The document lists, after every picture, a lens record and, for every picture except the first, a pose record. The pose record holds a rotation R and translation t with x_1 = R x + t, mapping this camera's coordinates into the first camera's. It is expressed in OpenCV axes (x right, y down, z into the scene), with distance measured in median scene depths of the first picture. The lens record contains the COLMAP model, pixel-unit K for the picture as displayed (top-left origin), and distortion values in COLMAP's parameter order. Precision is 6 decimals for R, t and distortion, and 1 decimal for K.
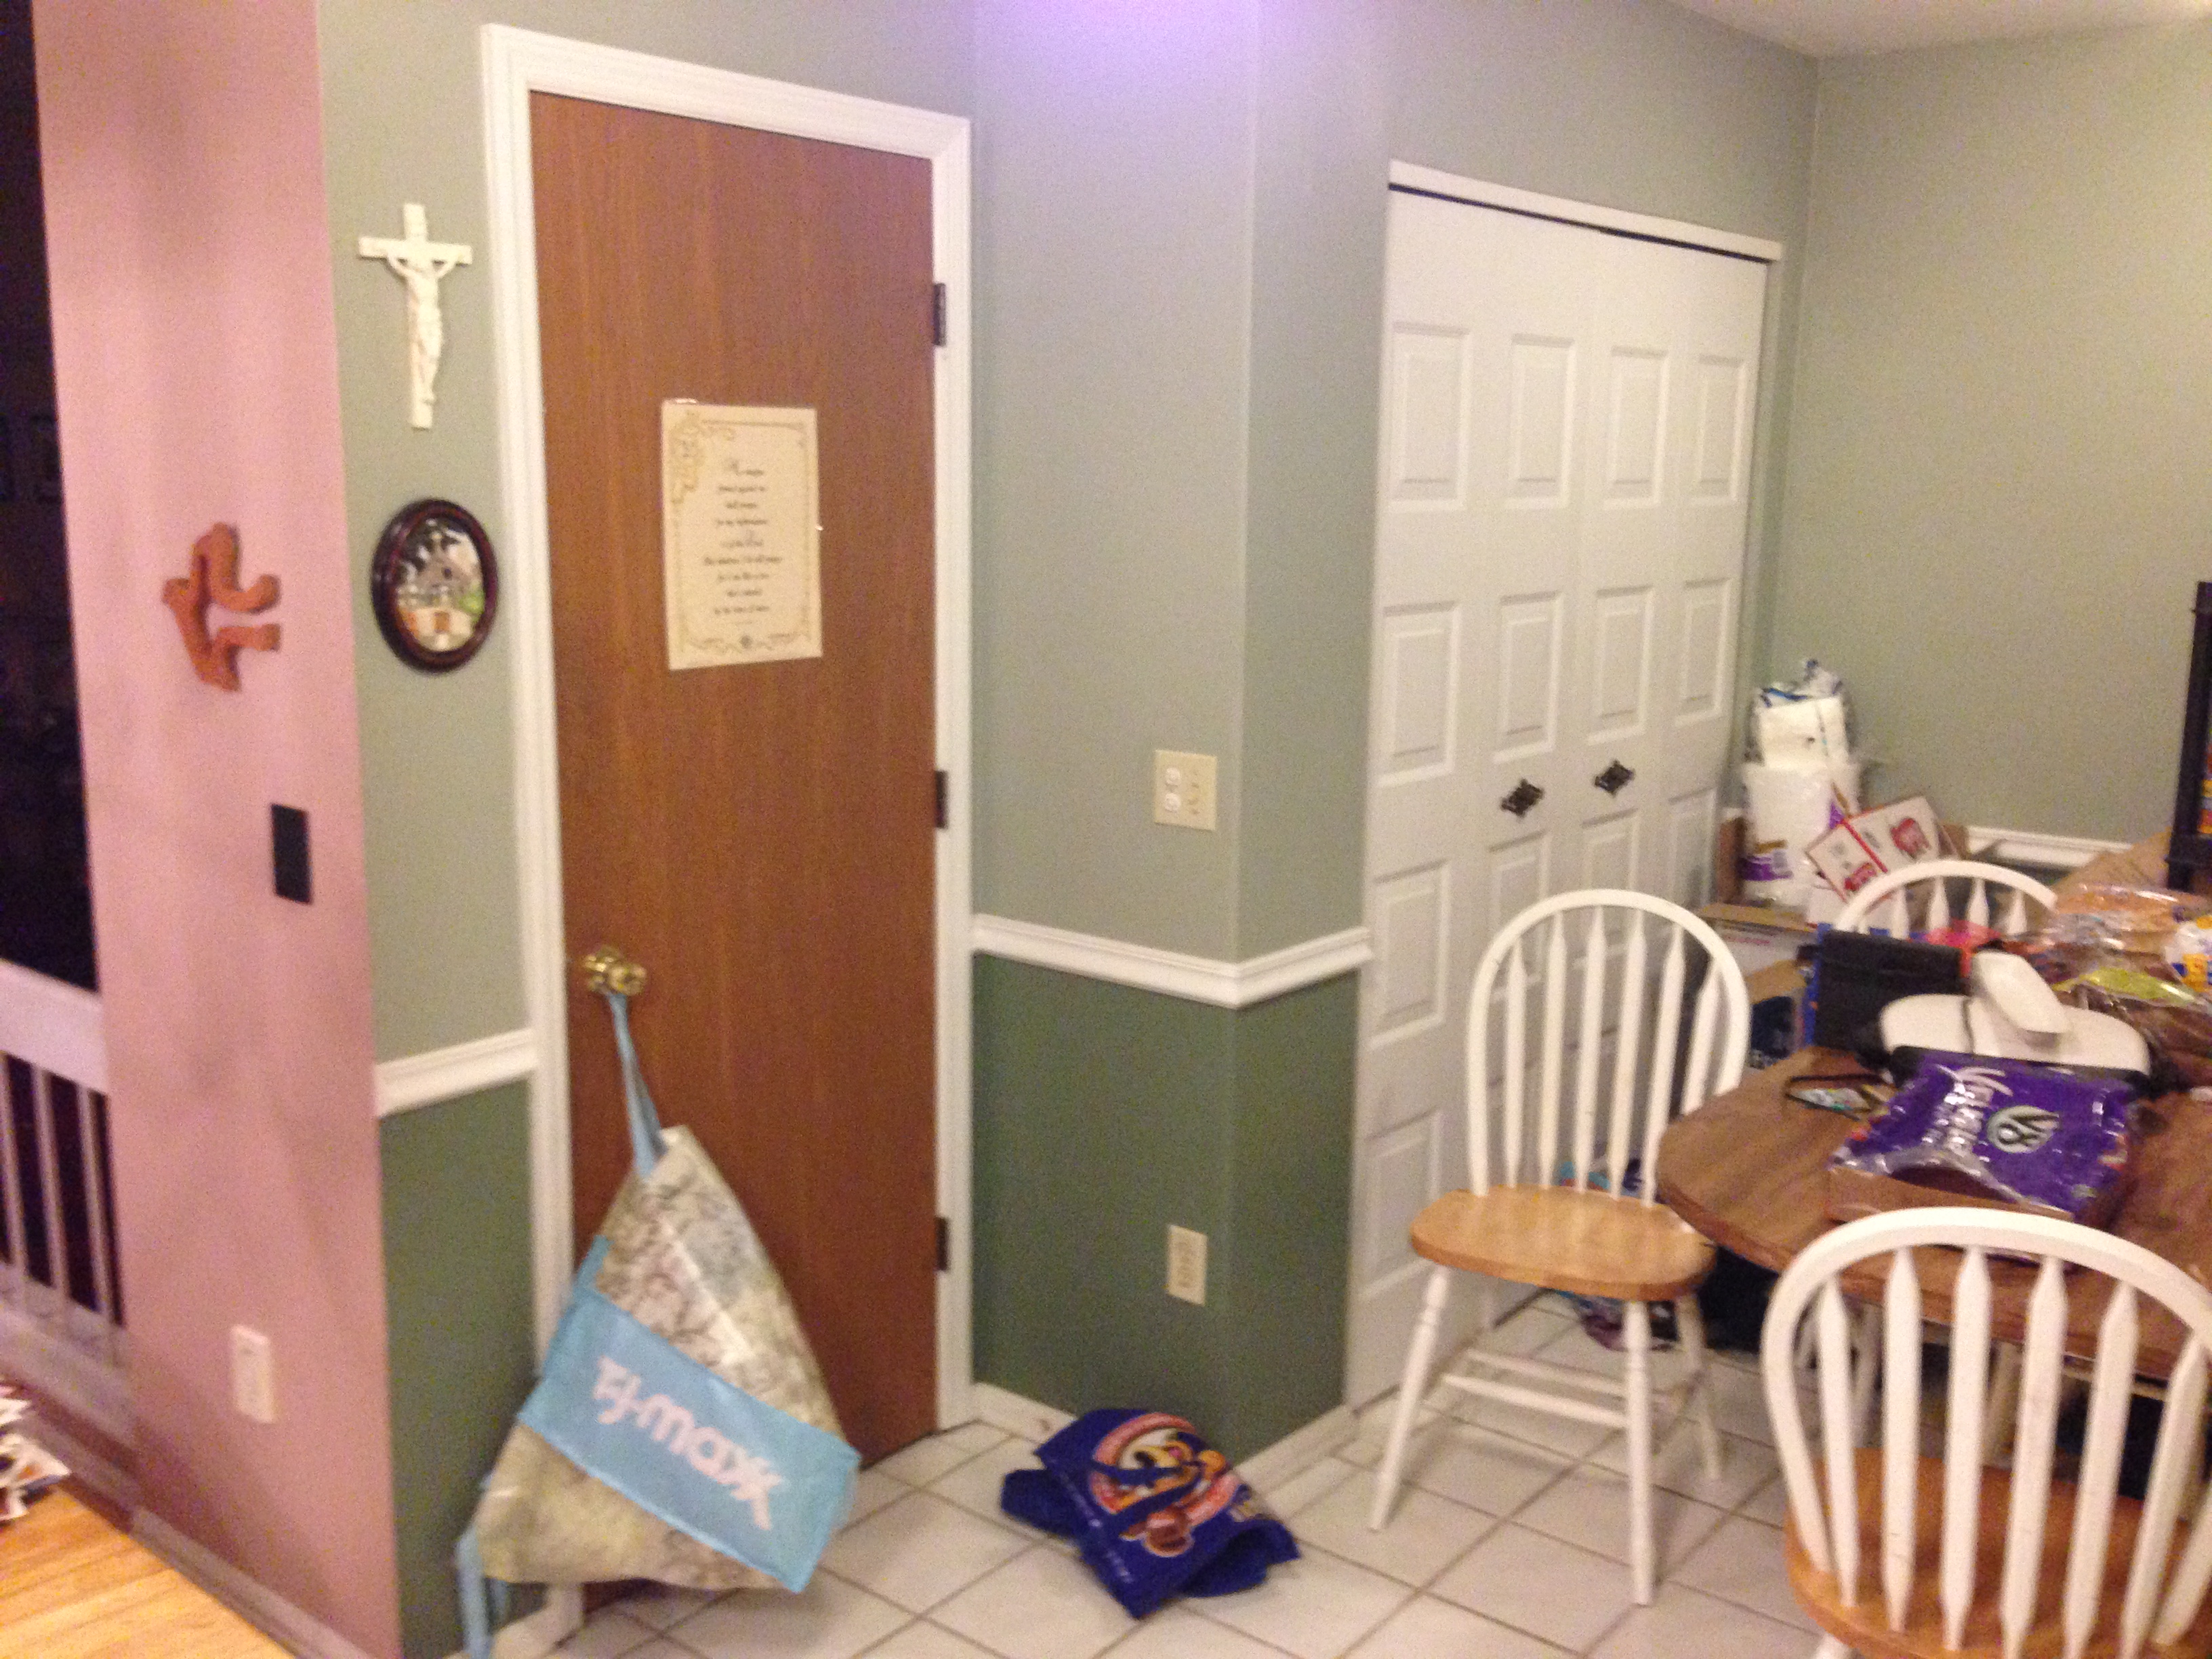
lens RADIAL K [[2039.9, 0, 1106.0], [0, 2039.9, 829.5], [0, 0, 1]] dist [0.121584, -0.221020]
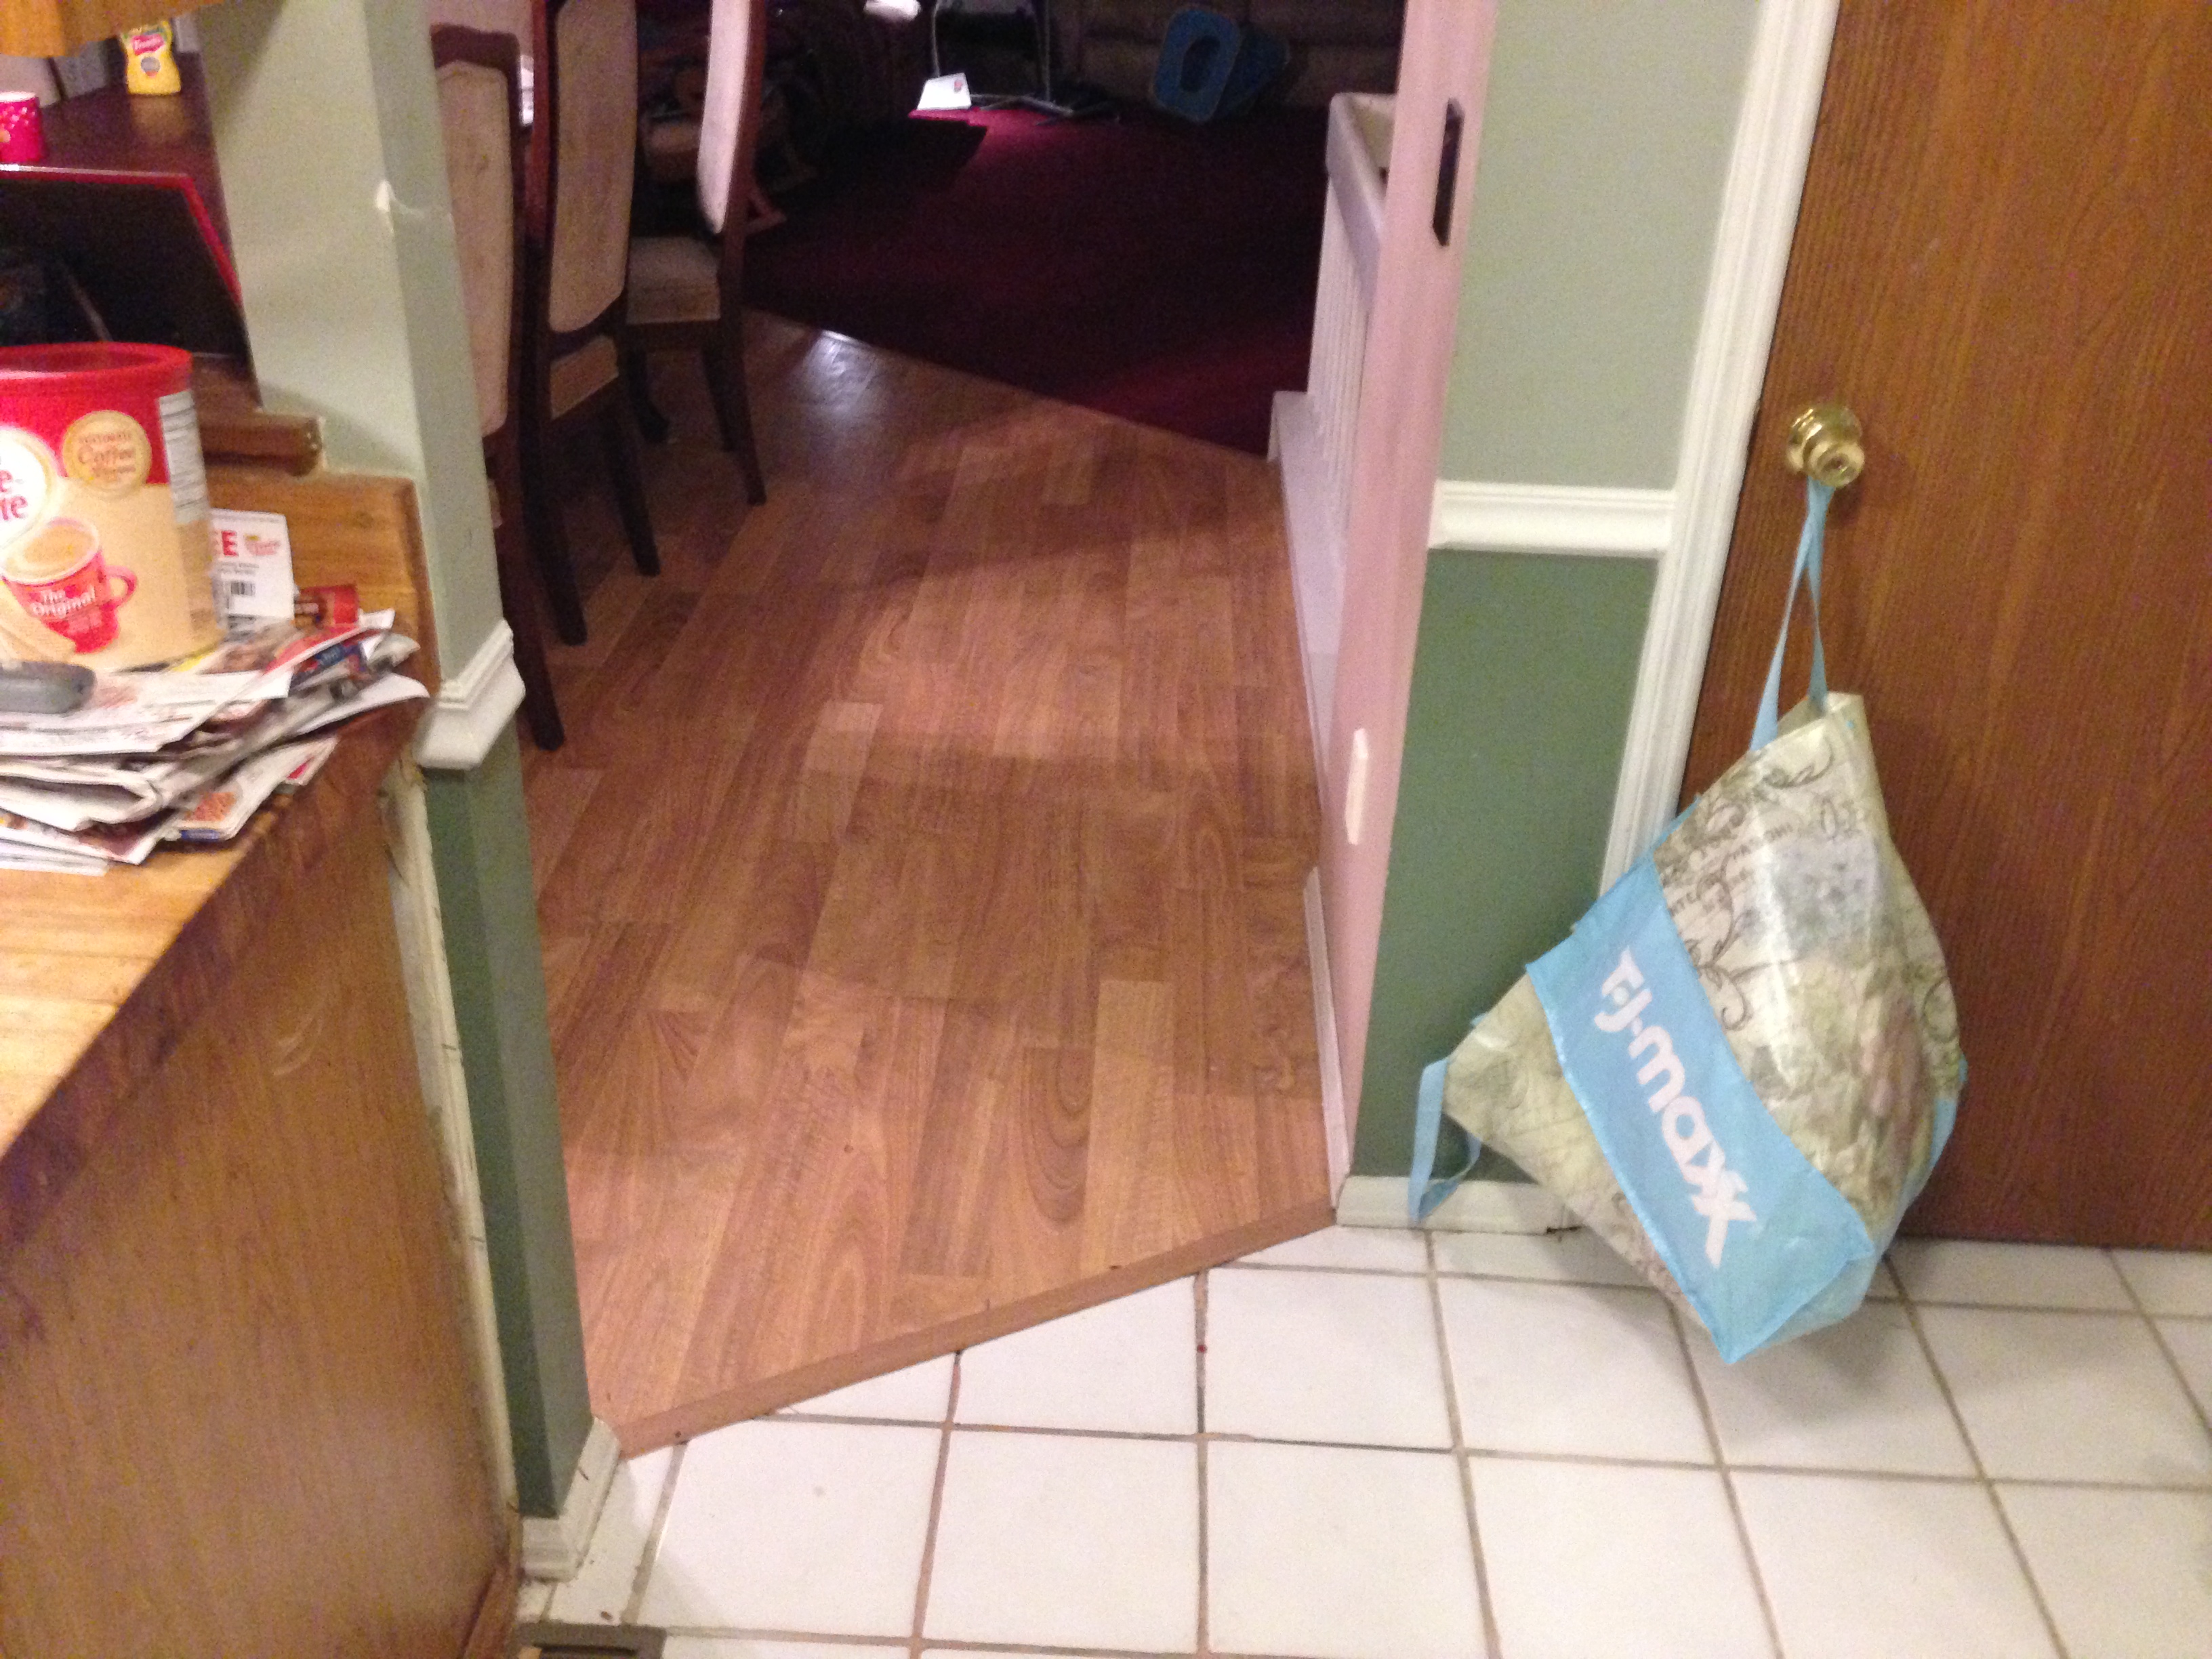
lens RADIAL K [[2039.9, 0, 1106.0], [0, 2039.9, 829.5], [0, 0, 1]] dist [0.121584, -0.221020]
pose [[0.596970, 0.400863, -0.694935, 0.143501], [-0.171412, 0.909948, 0.377642, -0.031826], [0.783737, -0.106320, 0.611925, 0.404071]]
